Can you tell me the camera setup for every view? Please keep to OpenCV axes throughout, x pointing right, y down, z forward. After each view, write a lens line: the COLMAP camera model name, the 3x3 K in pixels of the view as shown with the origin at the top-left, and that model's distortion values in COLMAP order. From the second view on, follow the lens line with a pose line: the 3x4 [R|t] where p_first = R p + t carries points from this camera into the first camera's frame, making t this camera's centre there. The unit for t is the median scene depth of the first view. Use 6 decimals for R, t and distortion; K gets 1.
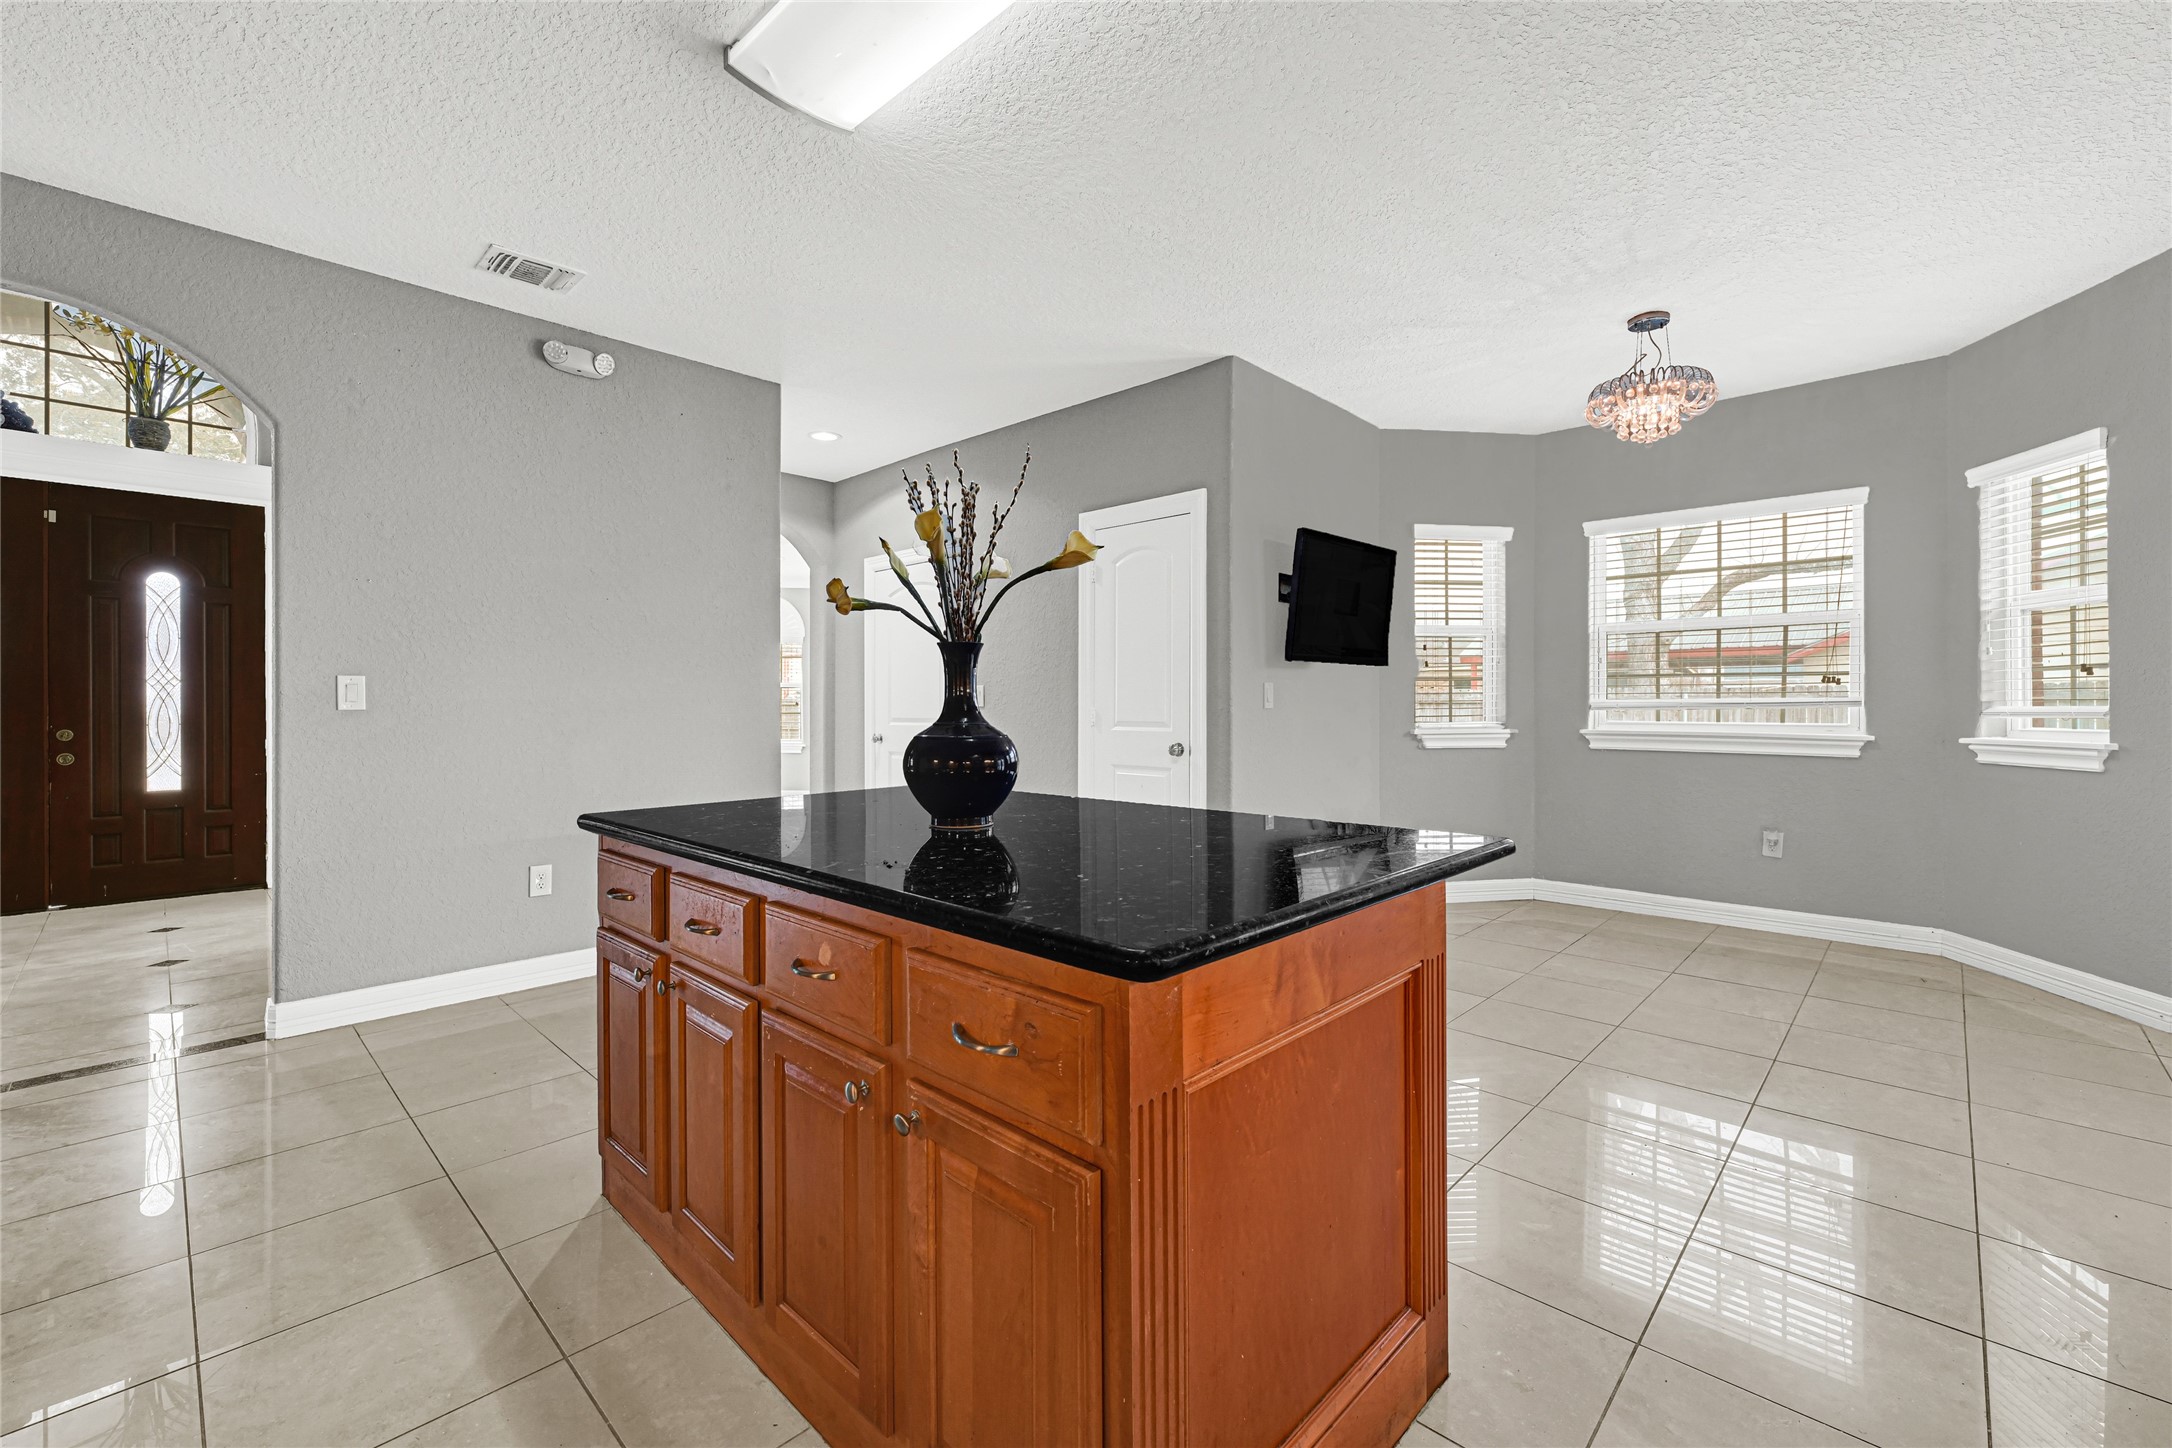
lens RADIAL K [[886.9, 0, 1088.5], [0, 886.9, 709.8], [0, 0, 1]] dist [-0.010246, 0.000329]
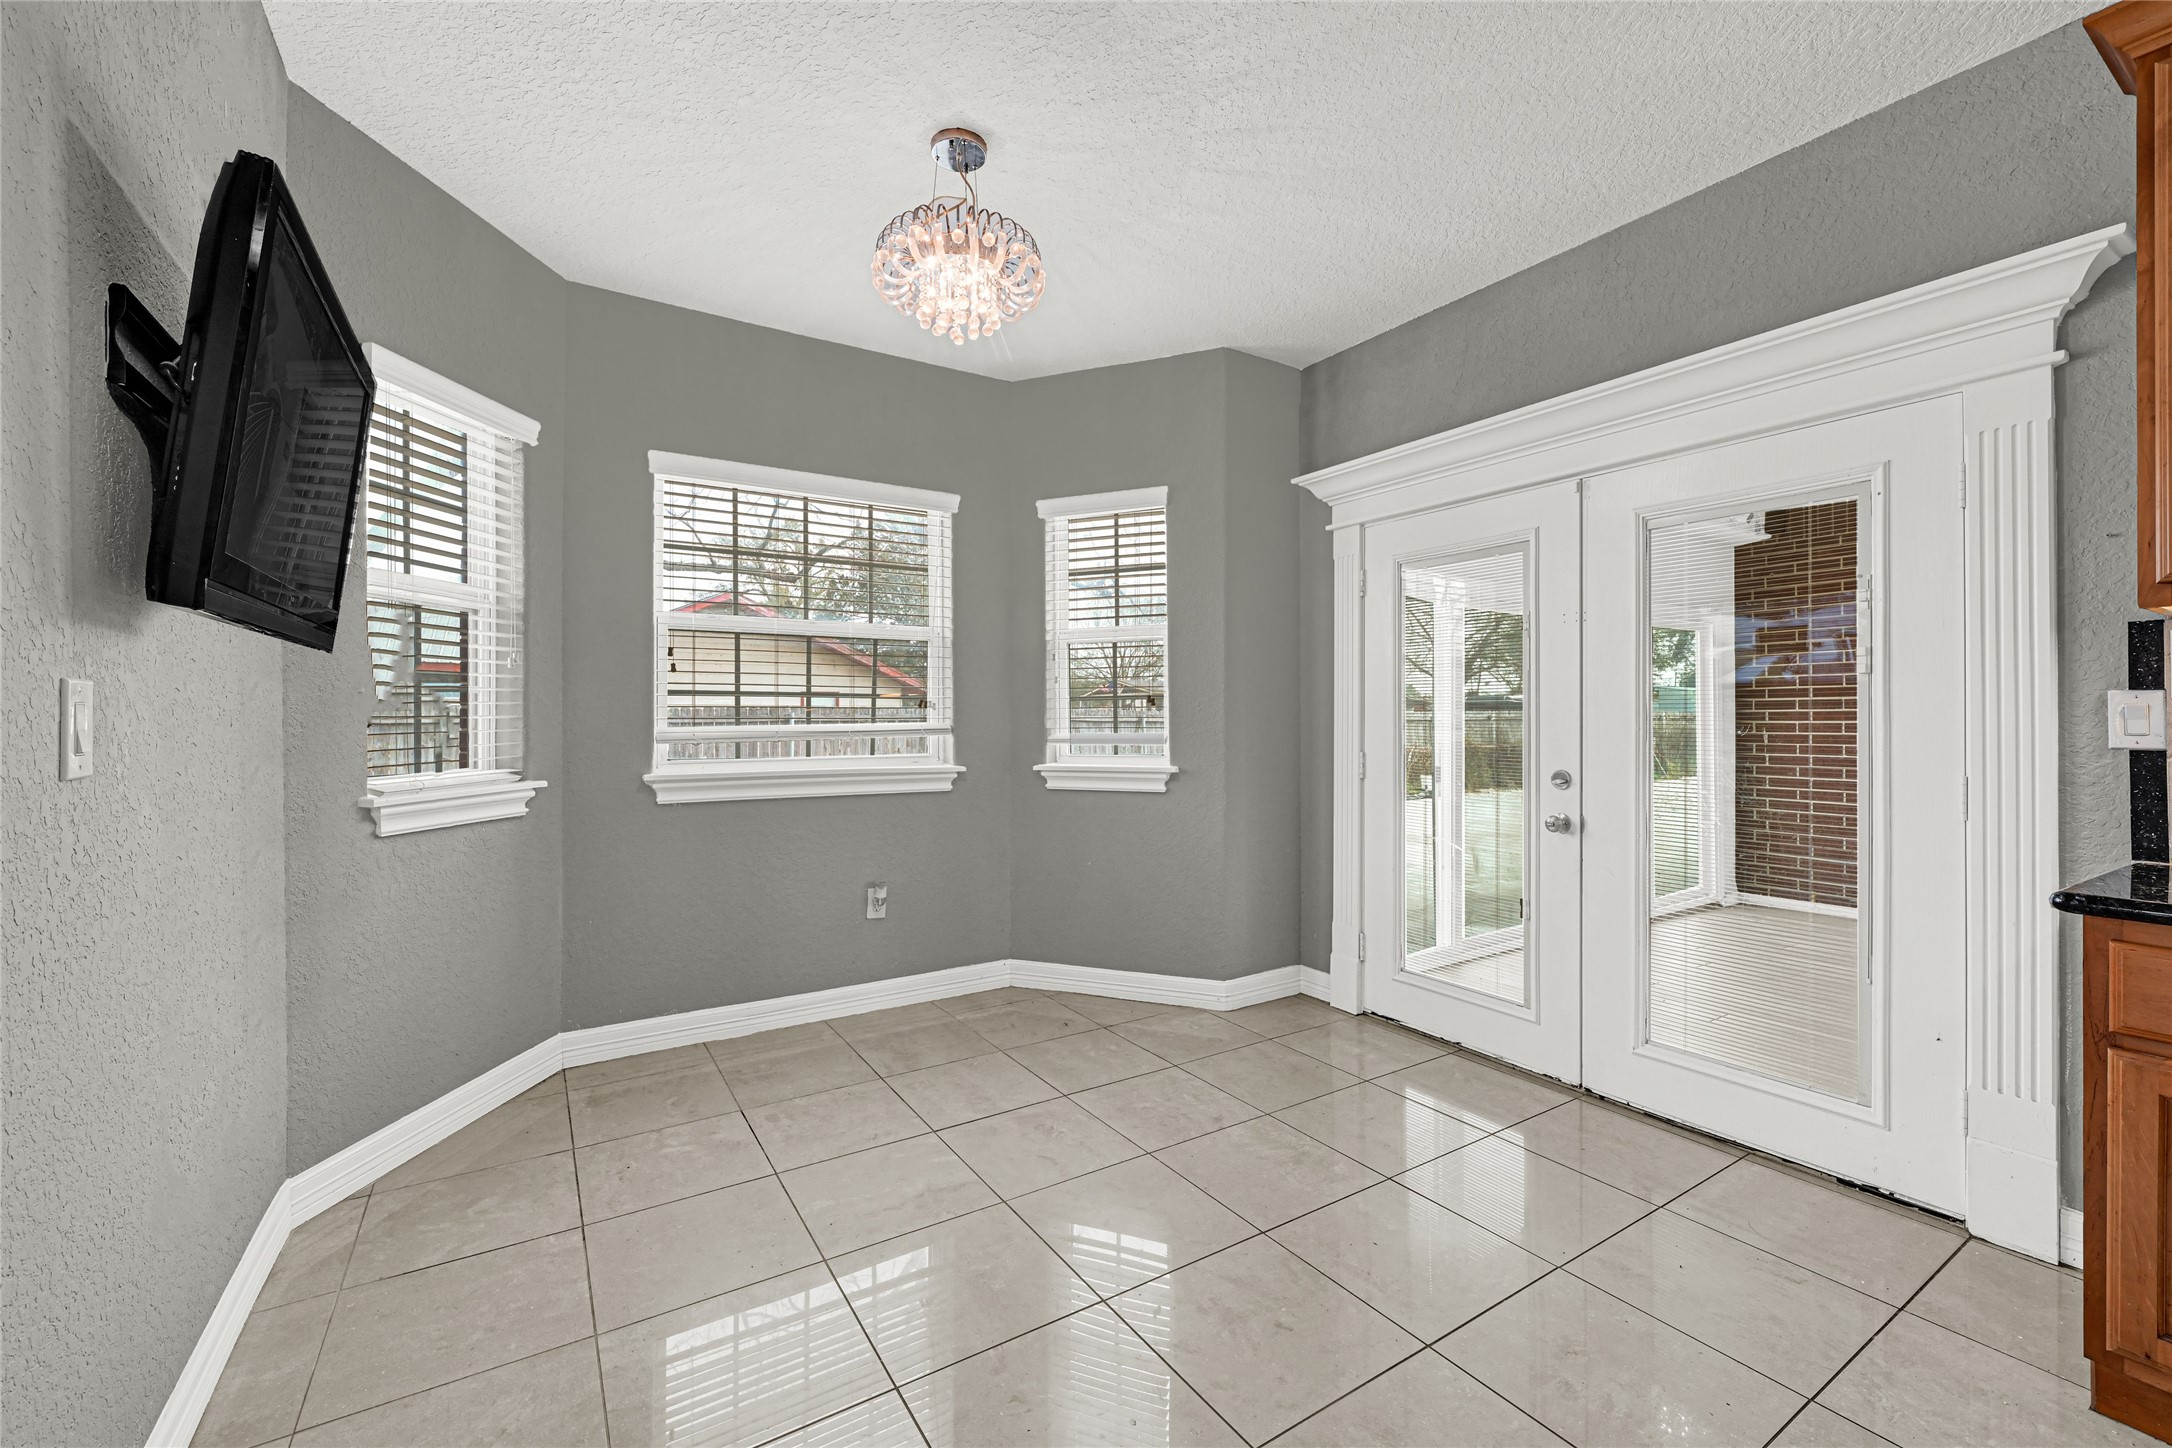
lens RADIAL K [[890.6, 0, 1086.6], [0, 890.6, 710.6], [0, 0, 1]] dist [-0.002463, -0.000061]
pose [[0.238926, 0.009665, 0.970990, 0.019033], [0.006343, 0.999914, -0.011514, -0.018673], [-0.971017, 0.008910, 0.238844, 0.707007]]
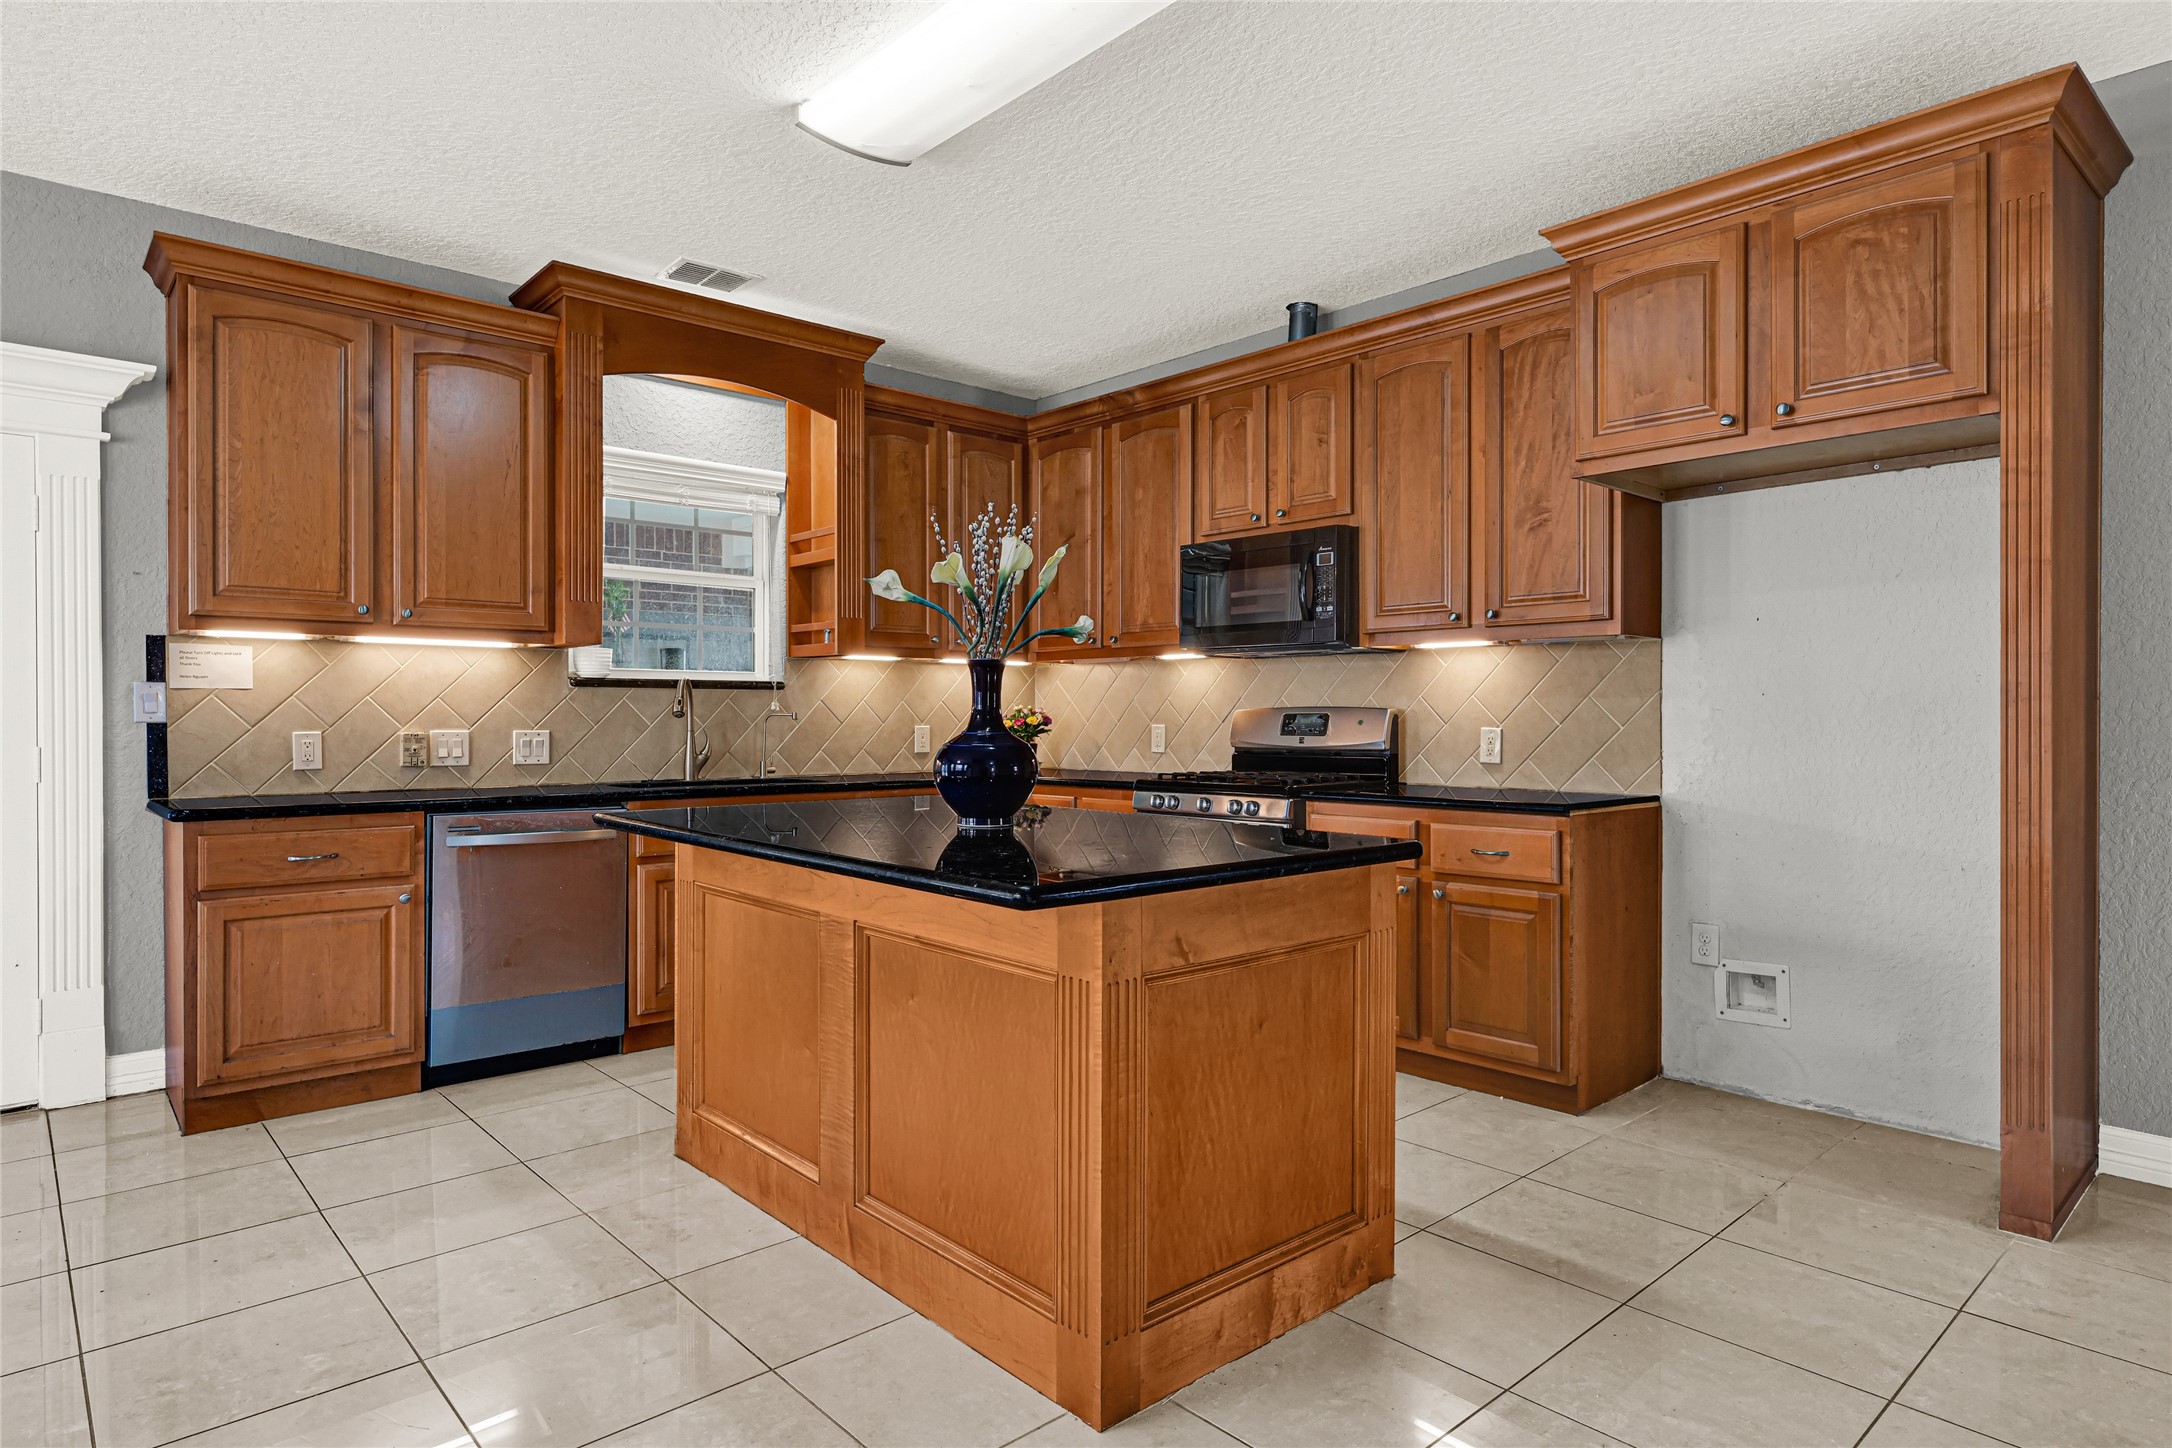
lens RADIAL K [[1210.9, 0, 1080.6], [0, 1210.9, 726.3], [0, 0, 1]] dist [0.004193, 0.000669]
pose [[-0.997394, 0.008555, 0.071640, -0.178343], [0.009274, 0.999910, 0.009718, 0.000721], [-0.071551, 0.010357, -0.997383, 1.170783]]
